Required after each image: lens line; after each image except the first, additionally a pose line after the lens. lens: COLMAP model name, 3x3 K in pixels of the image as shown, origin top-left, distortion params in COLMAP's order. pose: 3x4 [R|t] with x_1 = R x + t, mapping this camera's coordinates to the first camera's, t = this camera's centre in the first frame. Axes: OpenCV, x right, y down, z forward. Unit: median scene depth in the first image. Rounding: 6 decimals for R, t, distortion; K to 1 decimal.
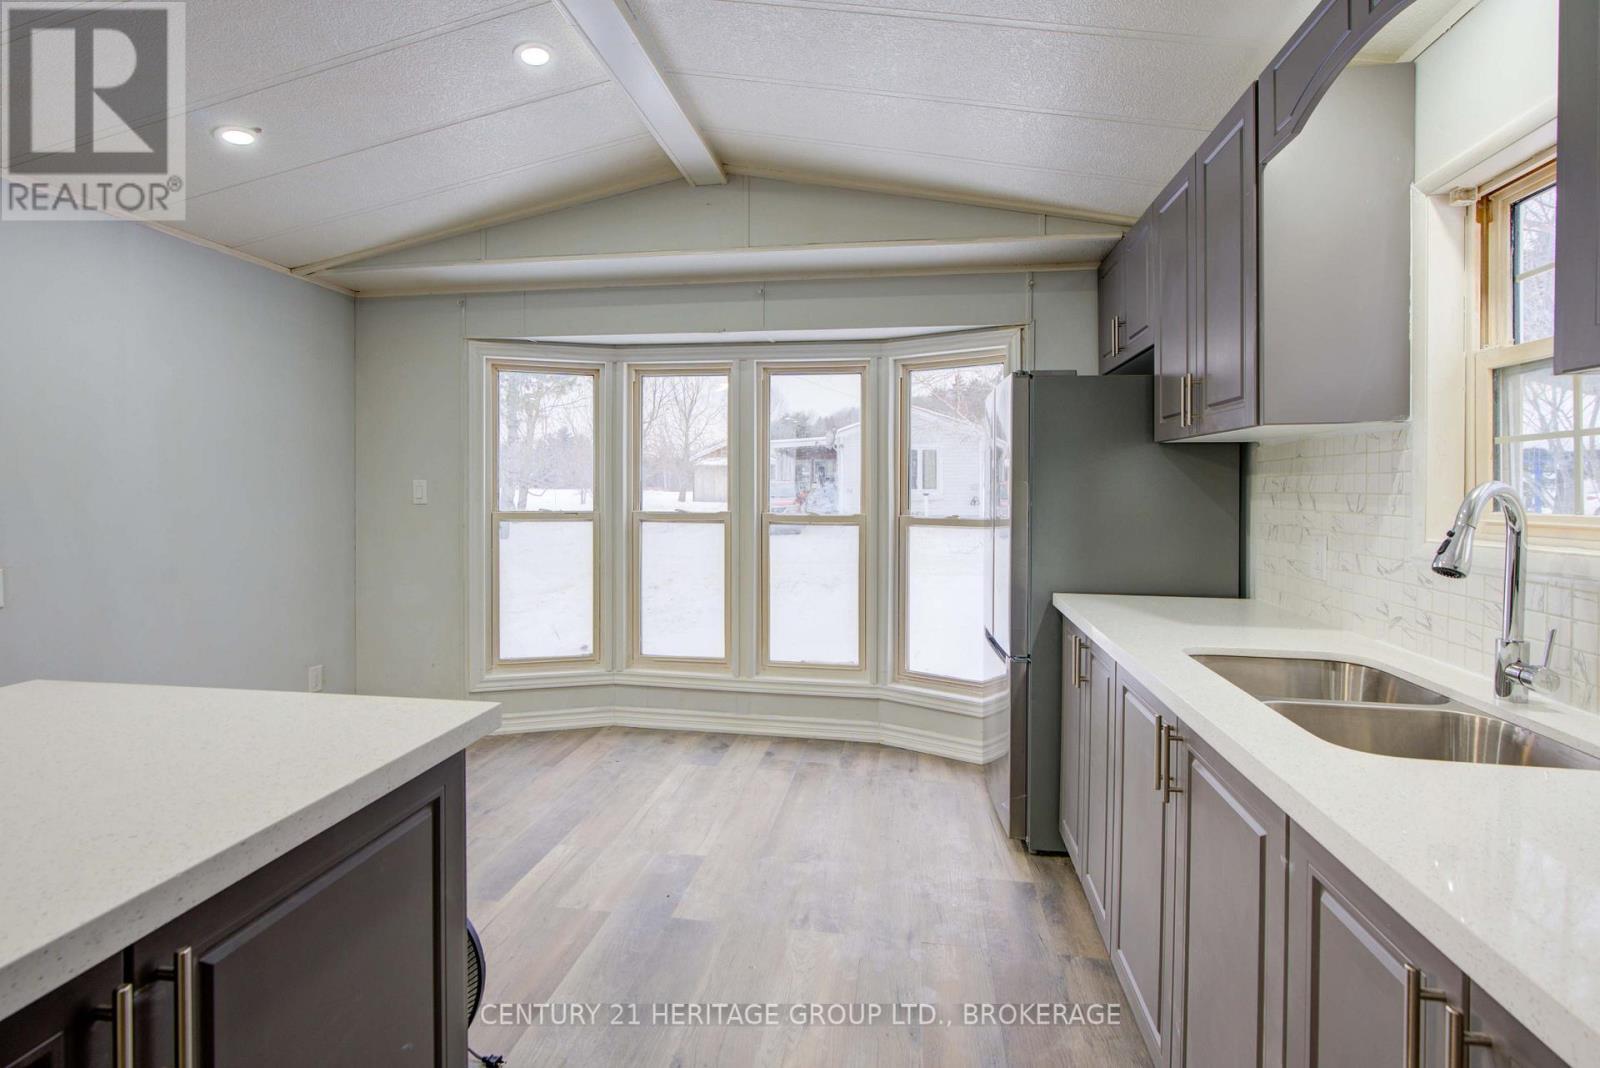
lens RADIAL K [[758.0, 0, 793.7], [0, 758.0, 494.6], [0, 0, 1]] dist [-0.003696, 0.002253]
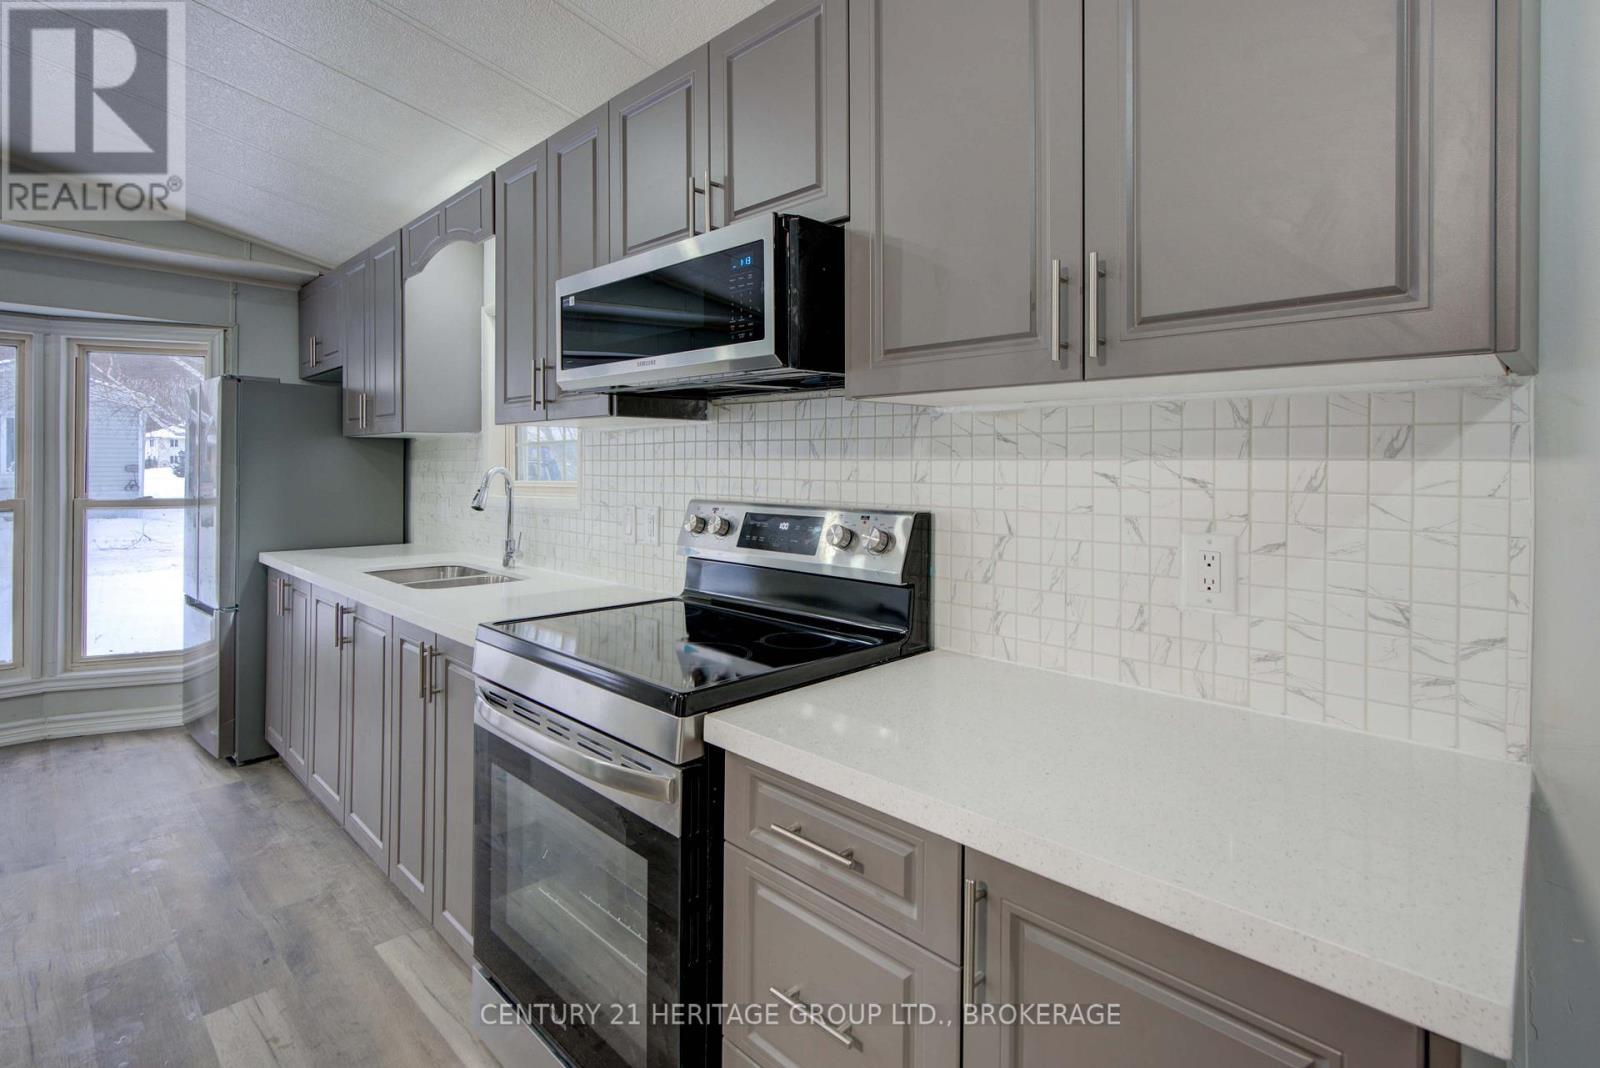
lens RADIAL K [[758.0, 0, 783.4], [0, 758.0, 462.2], [0, 0, 1]] dist [-0.003696, 0.002253]
pose [[0.581865, 0.003508, 0.813277, -0.155145], [0.010482, 0.999875, -0.011812, 0.002564], [-0.813218, 0.015398, 0.581756, -0.393746]]
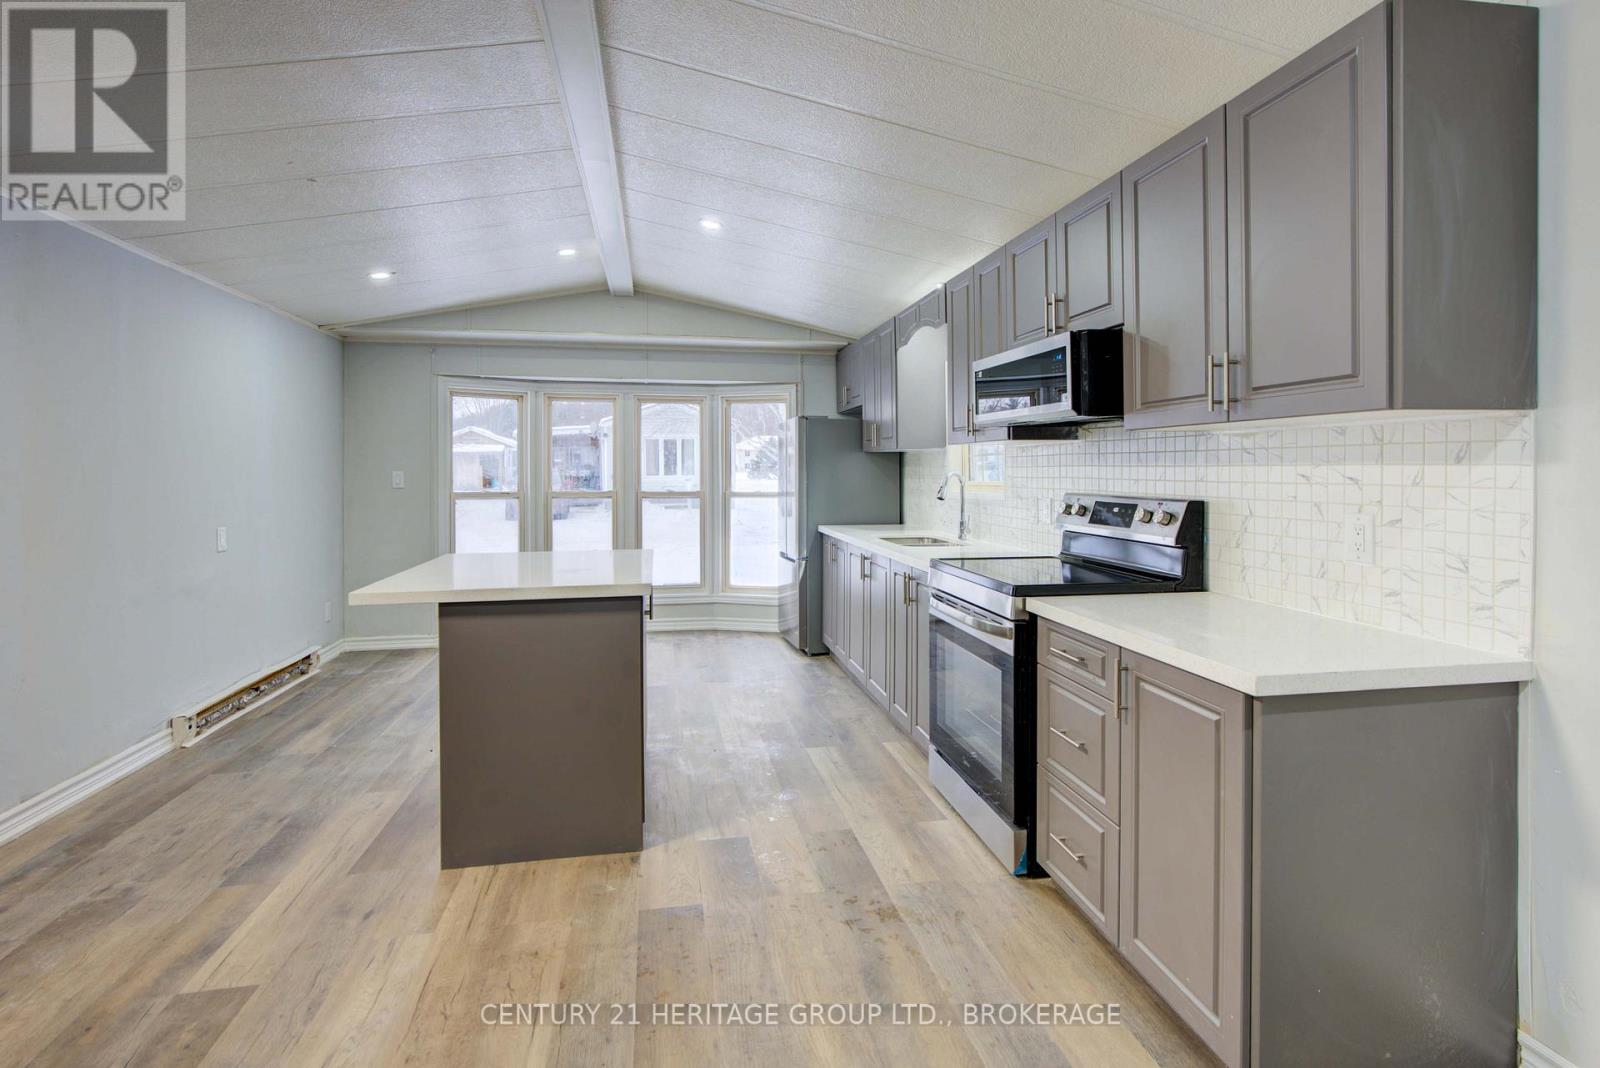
lens RADIAL K [[758.0, 0, 806.7], [0, 758.0, 470.8], [0, 0, 1]] dist [-0.003696, 0.002253]
pose [[0.938662, -0.005712, 0.344791, -0.335859], [0.010497, 0.999873, -0.012012, 0.006349], [-0.344678, 0.014895, 0.938603, -0.780714]]
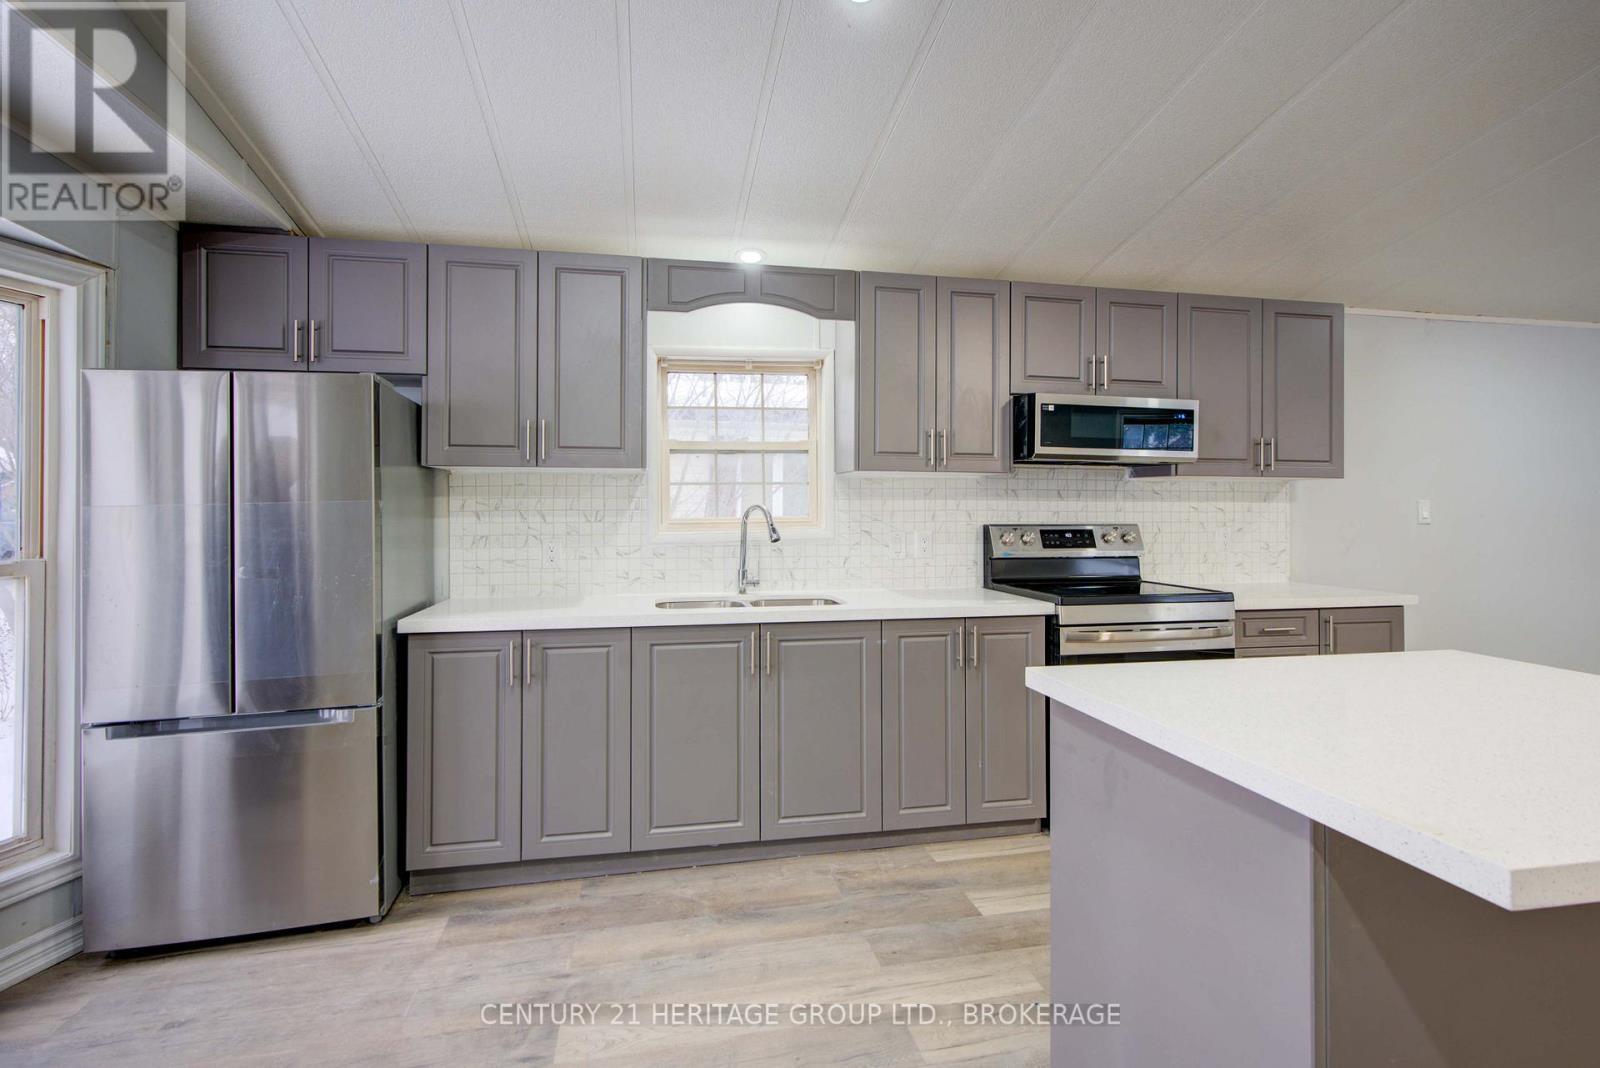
lens RADIAL K [[758.0, 0, 784.8], [0, 758.0, 498.5], [0, 0, 1]] dist [-0.003696, 0.002253]
pose [[-0.333825, 0.005167, 0.942621, -0.604926], [0.011027, 0.999938, -0.001576, -0.012709], [-0.942571, 0.009868, -0.333861, 0.749766]]
